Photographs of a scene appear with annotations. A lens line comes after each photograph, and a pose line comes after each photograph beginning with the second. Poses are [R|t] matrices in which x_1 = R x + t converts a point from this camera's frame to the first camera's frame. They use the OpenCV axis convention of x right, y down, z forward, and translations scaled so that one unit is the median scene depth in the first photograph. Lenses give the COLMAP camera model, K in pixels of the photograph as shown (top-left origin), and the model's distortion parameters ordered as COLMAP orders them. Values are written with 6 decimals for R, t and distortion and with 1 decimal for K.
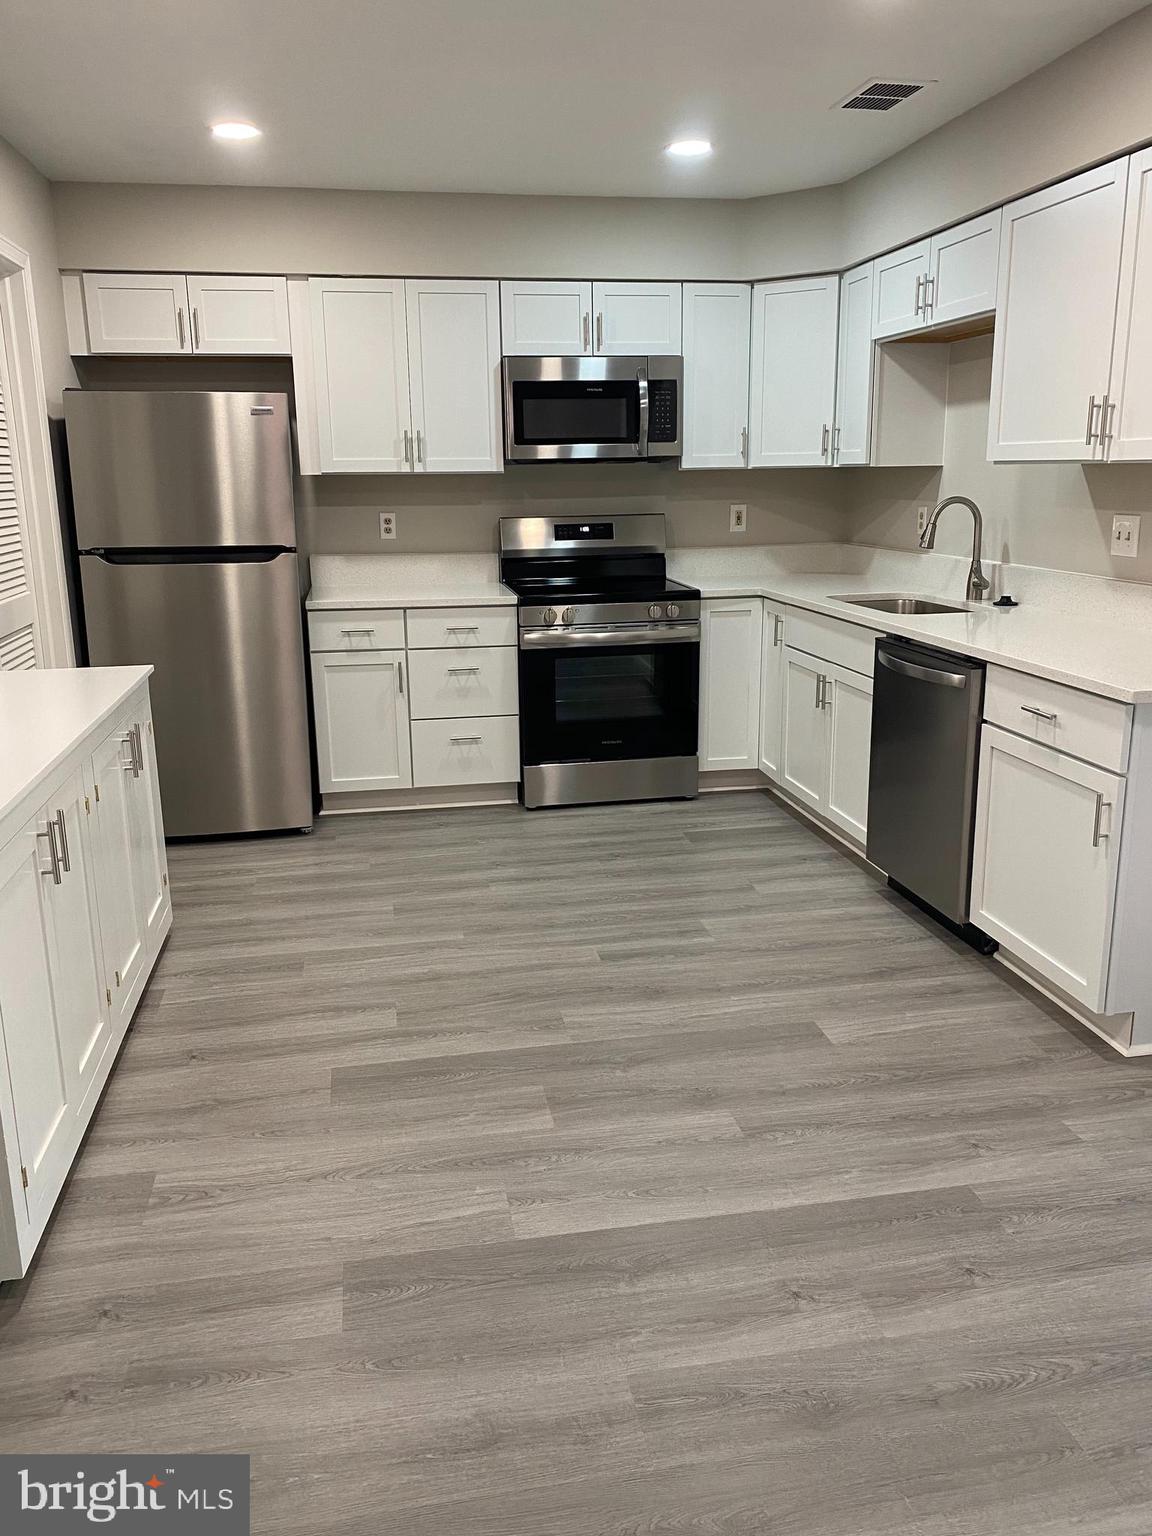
lens RADIAL K [[1187.0, 0, 566.5], [0, 1187.0, 766.2], [0, 0, 1]] dist [0.084798, -0.130336]
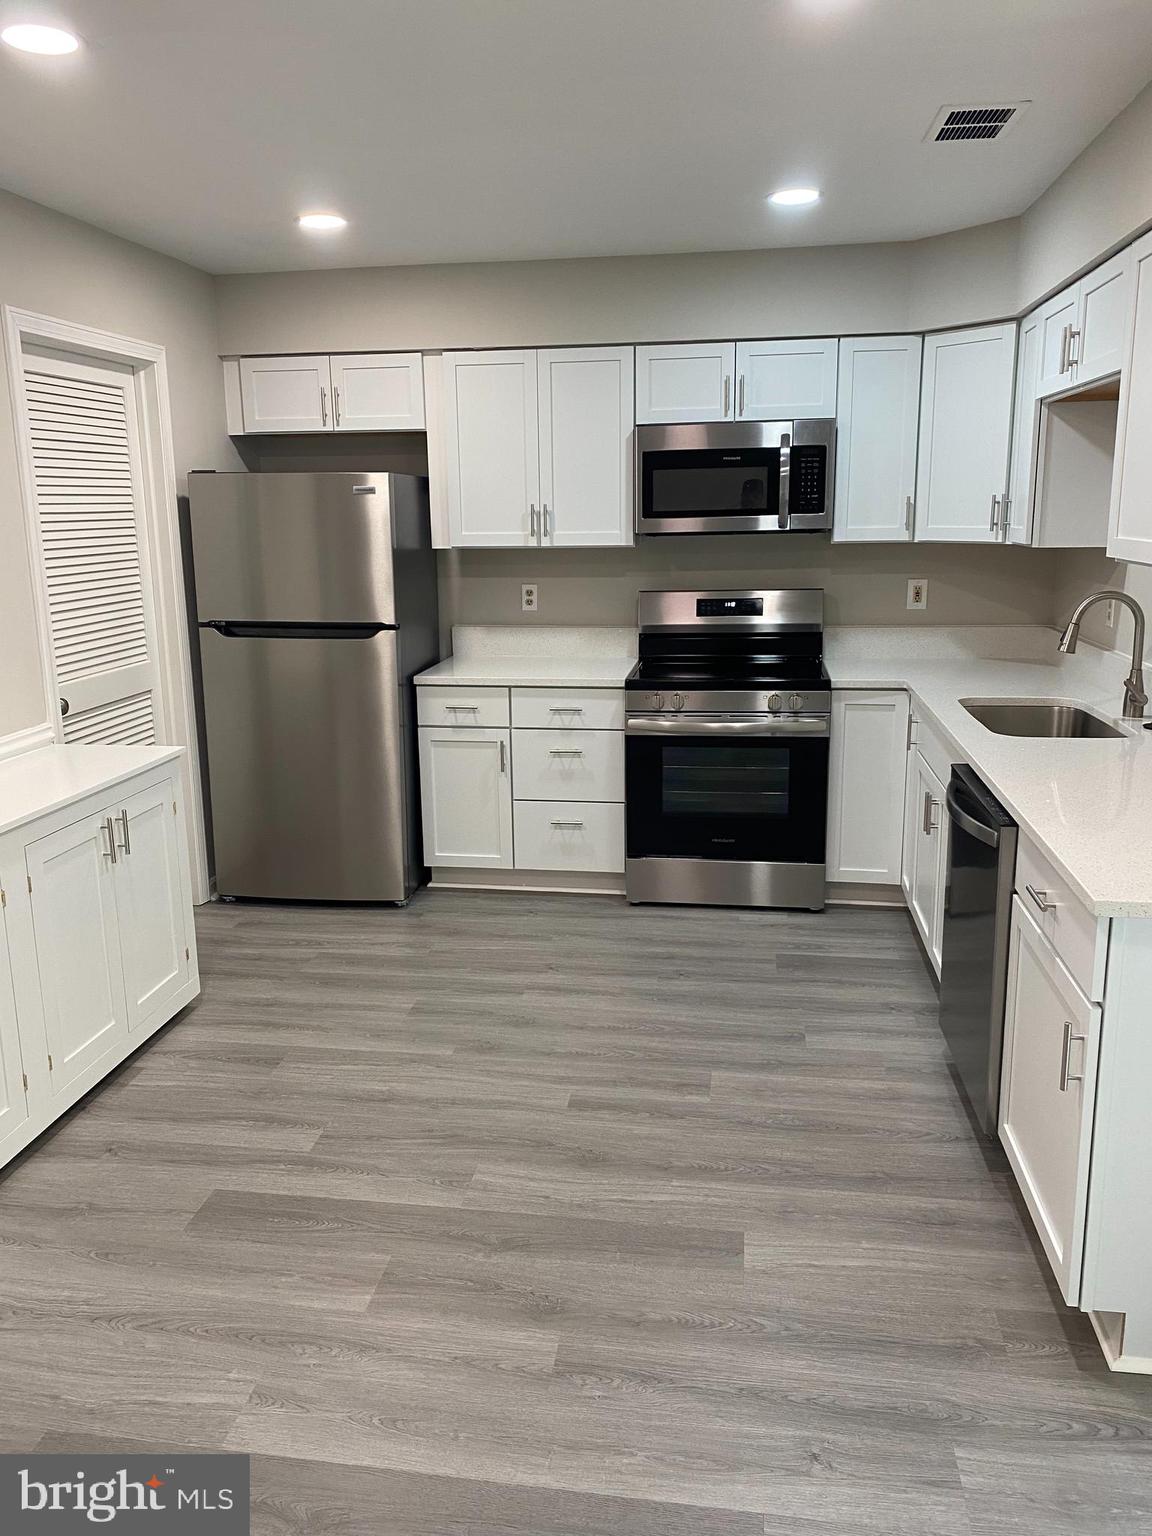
lens RADIAL K [[1187.0, 0, 566.5], [0, 1187.0, 766.2], [0, 0, 1]] dist [0.084798, -0.130336]
pose [[0.943007, 0.071999, -0.324890, 0.227040], [-0.077824, 0.996955, -0.004950, -0.066612], [0.323544, 0.029952, 0.945739, 0.101580]]
